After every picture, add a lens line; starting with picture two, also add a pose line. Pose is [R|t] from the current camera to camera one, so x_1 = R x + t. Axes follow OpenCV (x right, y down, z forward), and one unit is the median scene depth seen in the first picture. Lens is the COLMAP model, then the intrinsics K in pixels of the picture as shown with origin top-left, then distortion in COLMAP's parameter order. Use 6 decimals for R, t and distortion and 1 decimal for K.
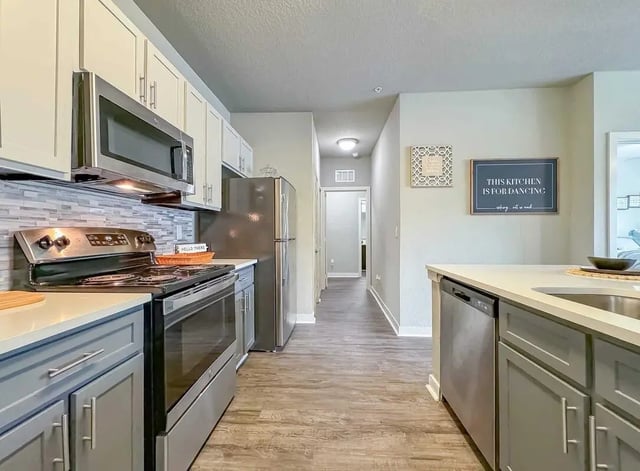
lens RADIAL K [[261.1, 0, 325.8], [0, 261.1, 234.4], [0, 0, 1]] dist [0.000272, 0.000433]
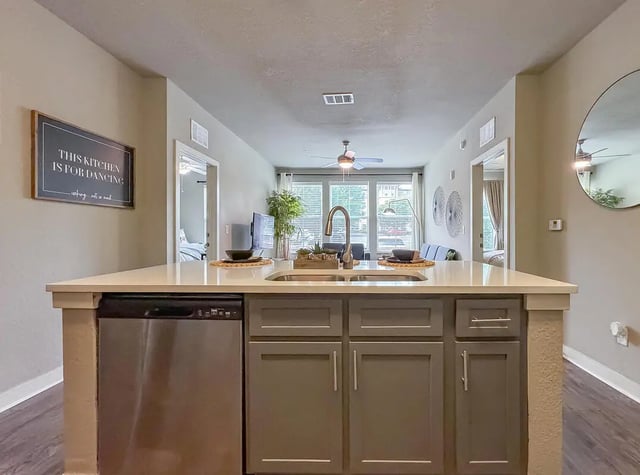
lens RADIAL K [[296.0, 0, 348.3], [0, 296.0, 233.0], [0, 0, 1]] dist [-0.003154, -0.000758]
pose [[-0.016387, 0.003465, 0.999860, -0.165706], [-0.002706, 0.999990, -0.003510, 0.006992], [-0.999862, -0.002763, -0.016377, 0.262815]]
